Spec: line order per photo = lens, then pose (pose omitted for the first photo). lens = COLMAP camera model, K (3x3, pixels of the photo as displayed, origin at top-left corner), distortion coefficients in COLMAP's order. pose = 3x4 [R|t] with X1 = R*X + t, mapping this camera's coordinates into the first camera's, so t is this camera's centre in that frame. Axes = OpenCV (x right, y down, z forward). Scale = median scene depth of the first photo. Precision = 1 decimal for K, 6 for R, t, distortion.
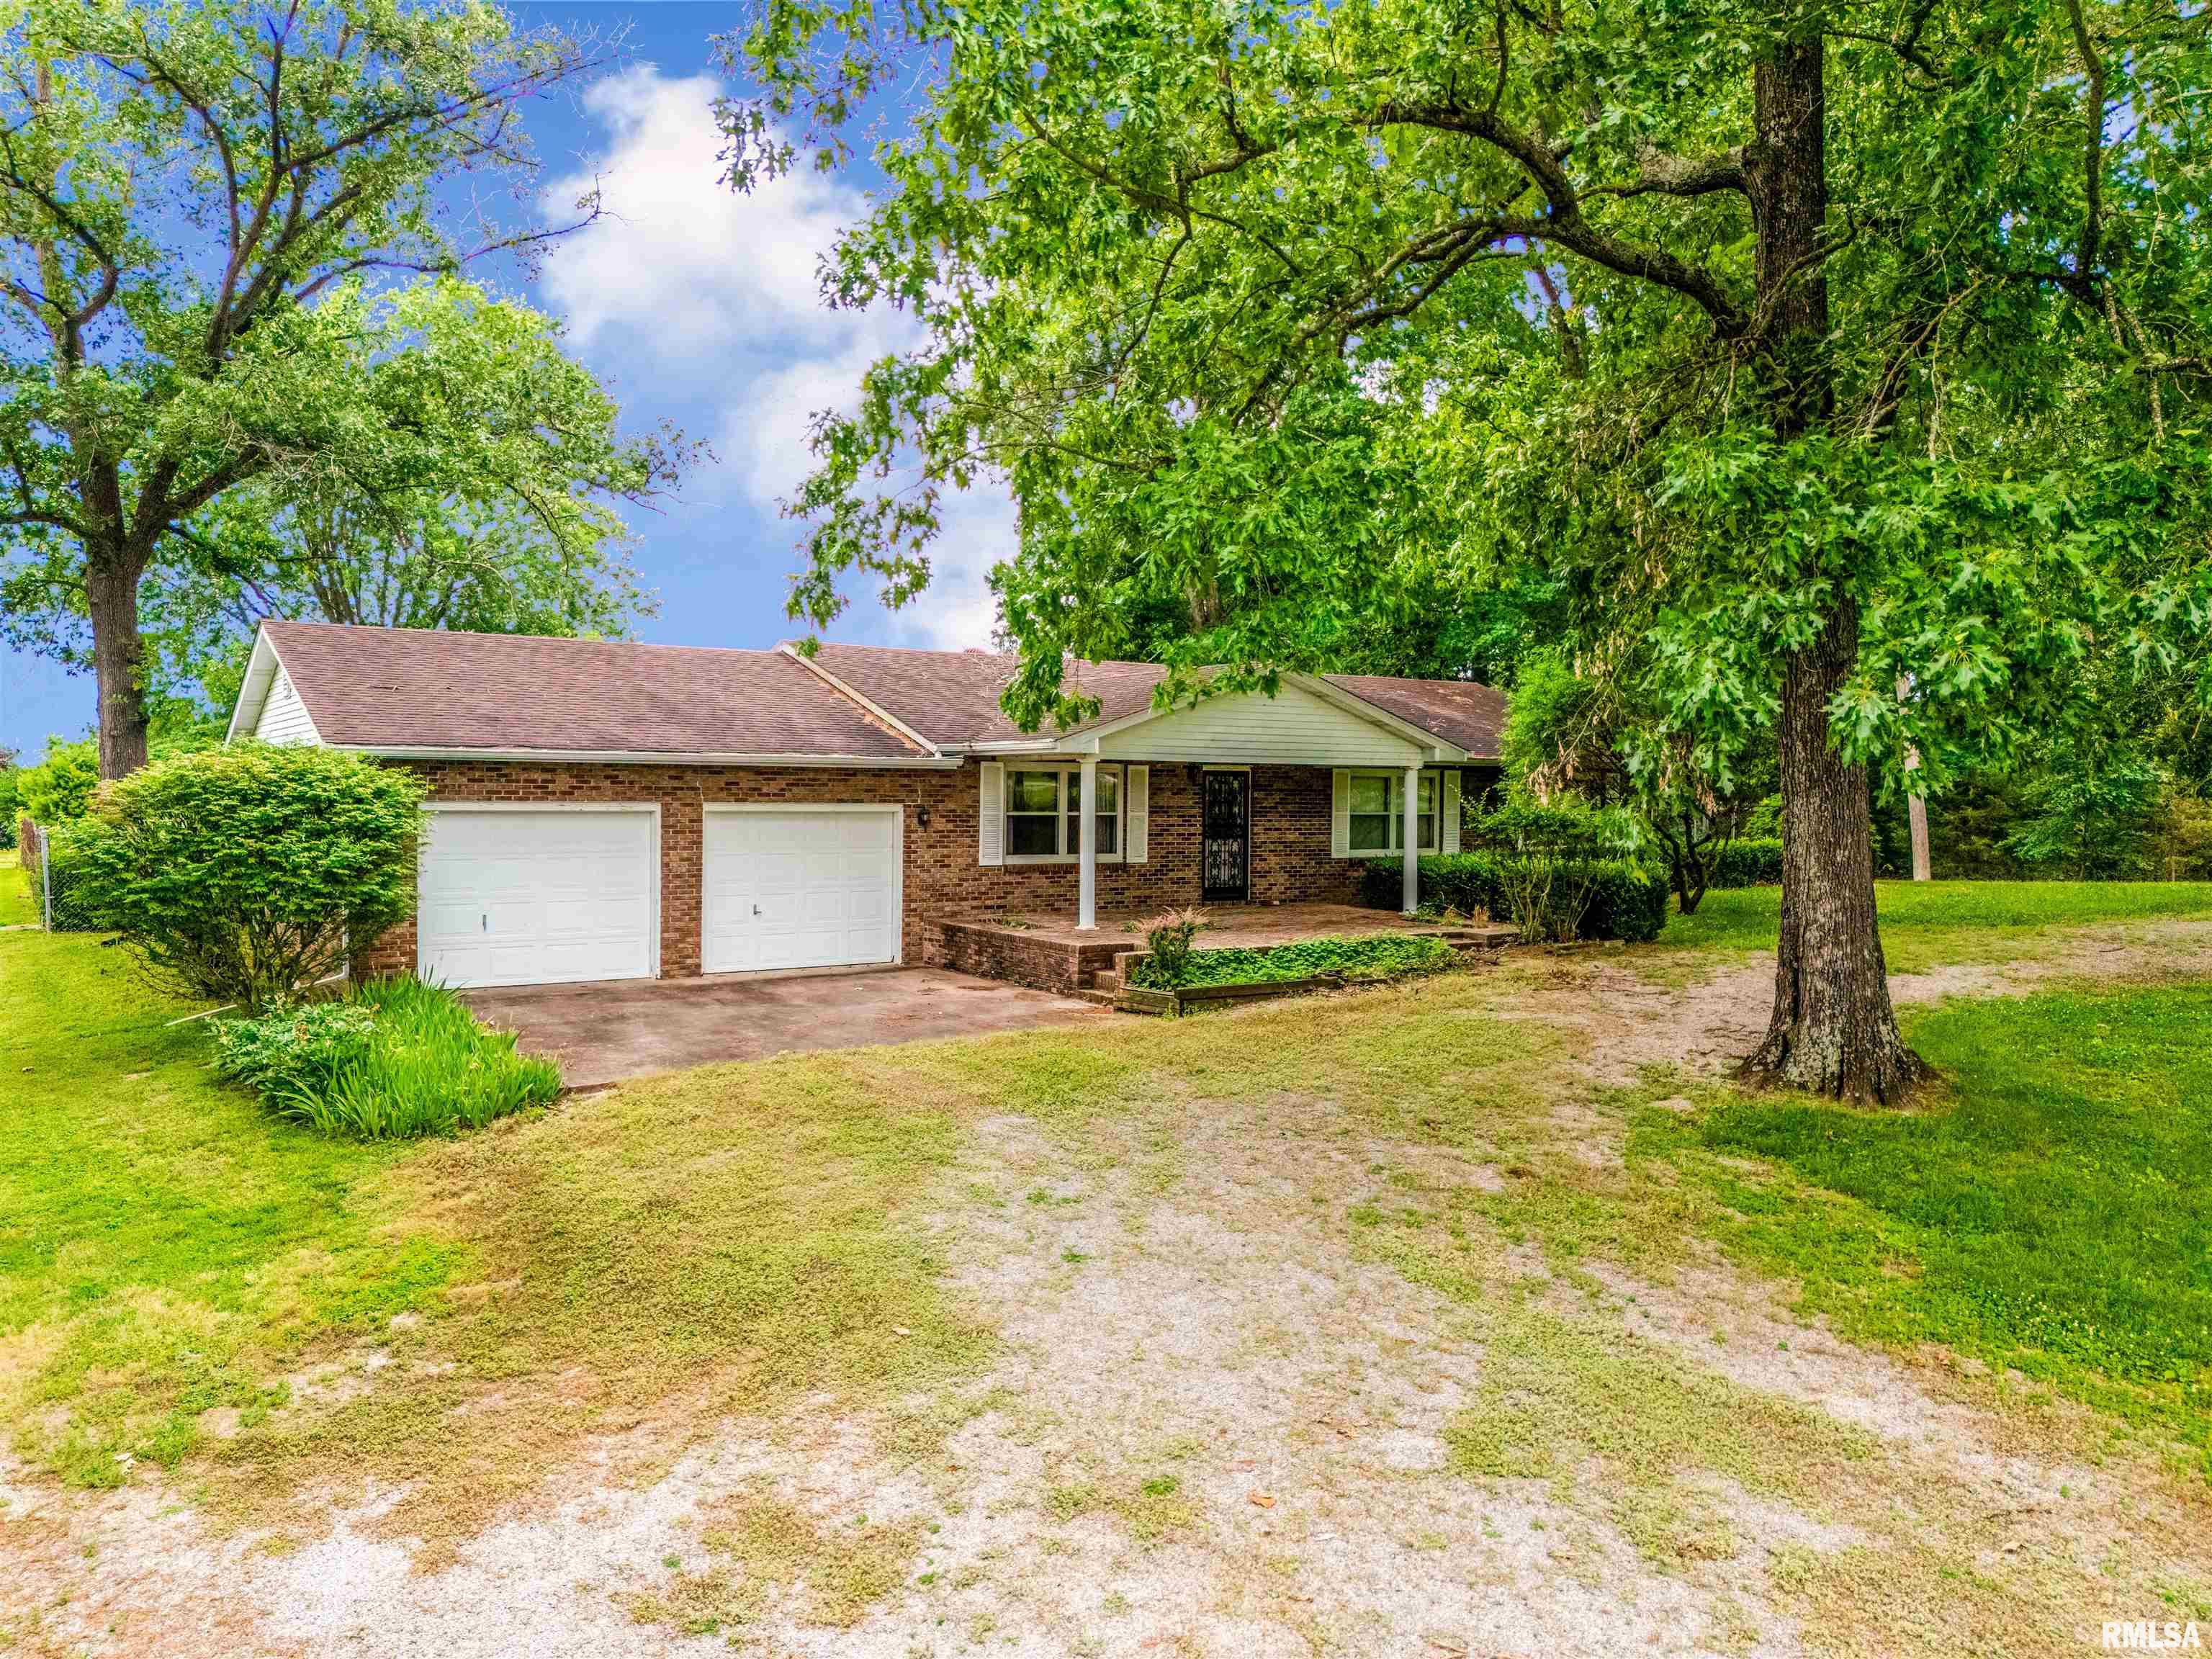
lens RADIAL K [[1623.7, 0, 1105.1], [0, 1623.7, 829.0], [0, 0, 1]] dist [0.045667, -0.022167]
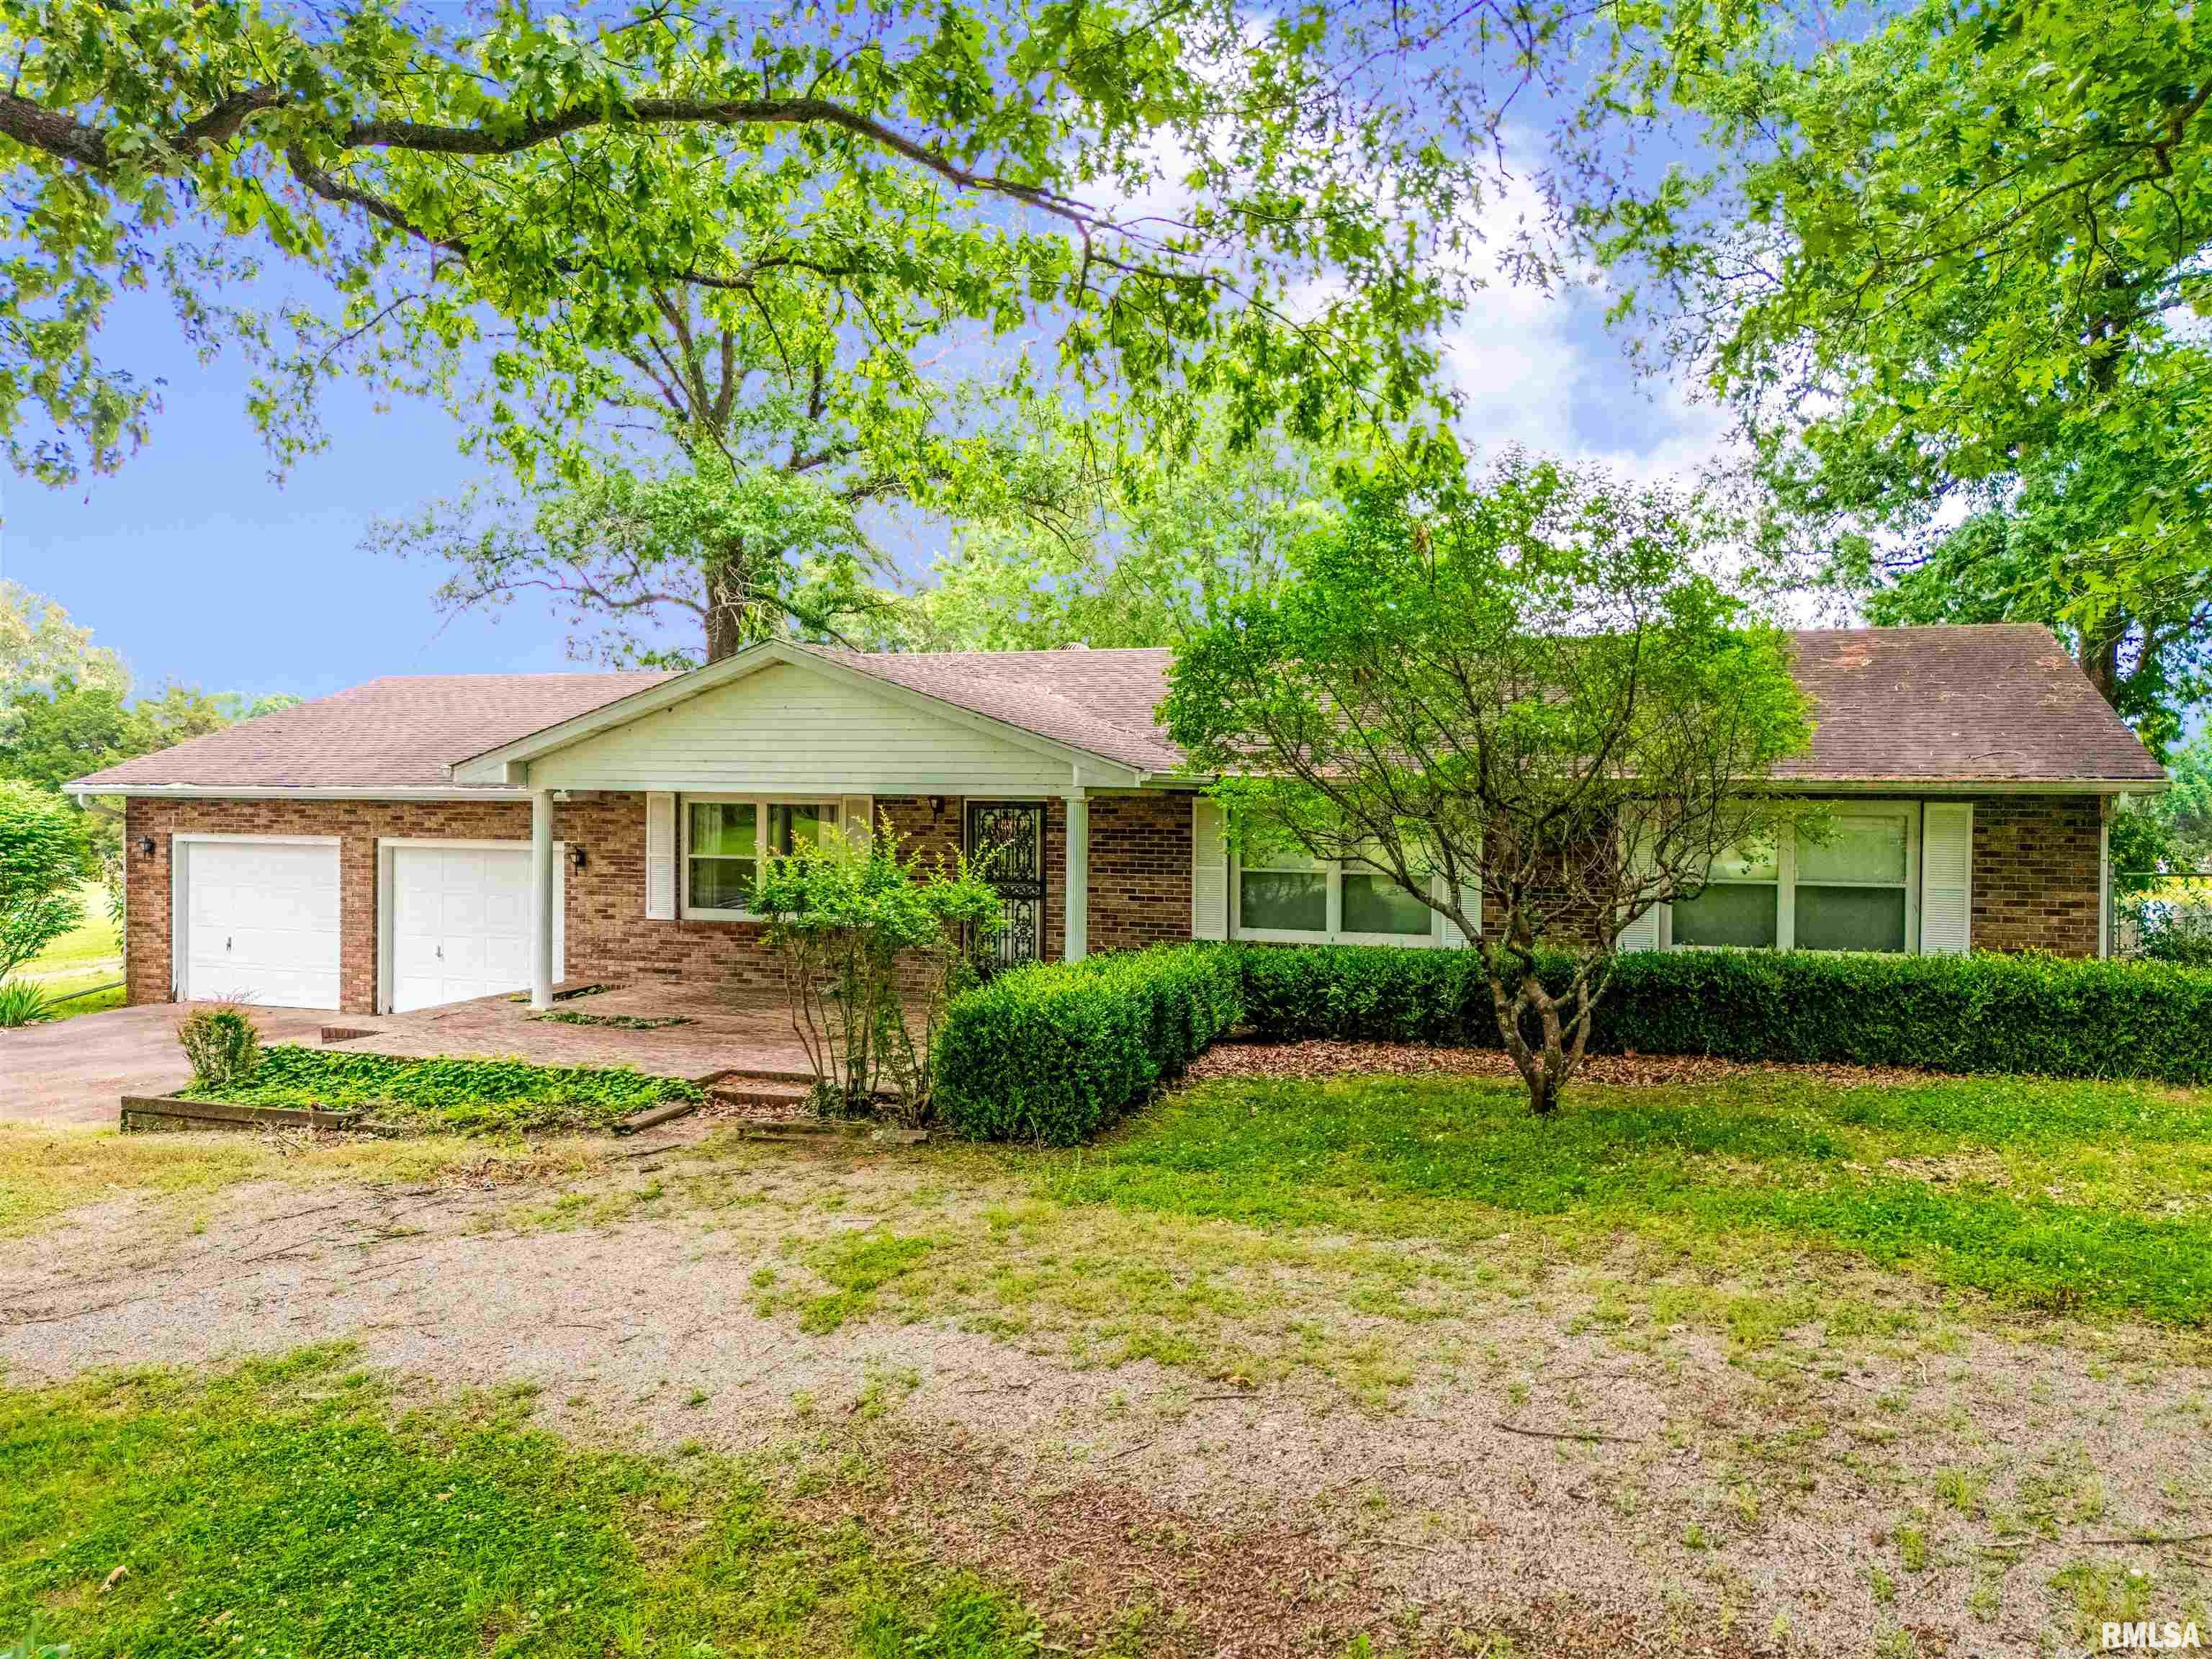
lens RADIAL K [[1623.7, 0, 1105.7], [0, 1623.7, 831.1], [0, 0, 1]] dist [0.045667, -0.022167]
pose [[0.573437, -0.003557, -0.819242, 0.811093], [-0.032603, 0.999099, -0.027158, -0.007631], [0.818601, 0.042283, 0.572804, 0.796394]]
